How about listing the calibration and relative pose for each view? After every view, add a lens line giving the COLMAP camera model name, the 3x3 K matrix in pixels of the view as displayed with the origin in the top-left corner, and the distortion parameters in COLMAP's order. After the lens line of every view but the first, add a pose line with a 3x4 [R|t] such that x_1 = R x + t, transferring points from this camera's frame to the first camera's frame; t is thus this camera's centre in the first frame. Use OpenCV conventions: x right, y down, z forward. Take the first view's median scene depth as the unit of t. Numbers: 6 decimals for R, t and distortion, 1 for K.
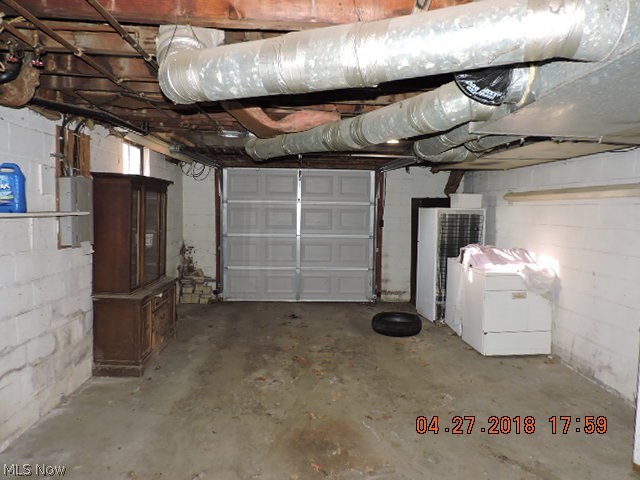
lens RADIAL K [[459.3, 0, 320.7], [0, 459.3, 238.7], [0, 0, 1]] dist [-0.028444, 0.000998]
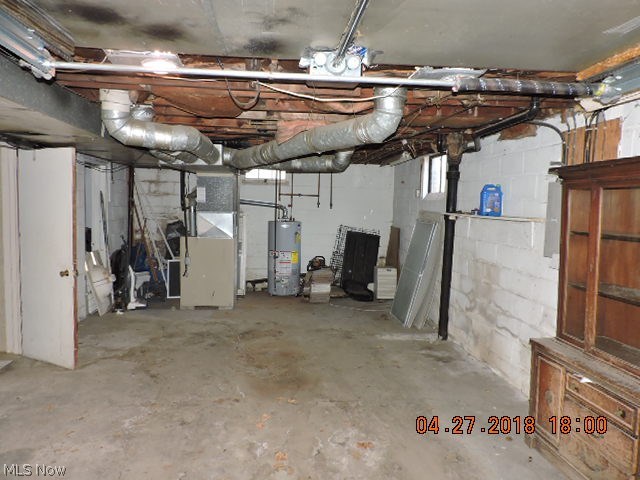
lens RADIAL K [[459.3, 0, 319.6], [0, 459.3, 239.2], [0, 0, 1]] dist [-0.028444, 0.000998]
pose [[-0.997564, -0.036435, -0.059485, -0.008367], [-0.044321, 0.989558, 0.137151, -0.118294], [0.053866, 0.139454, -0.988762, 1.828523]]
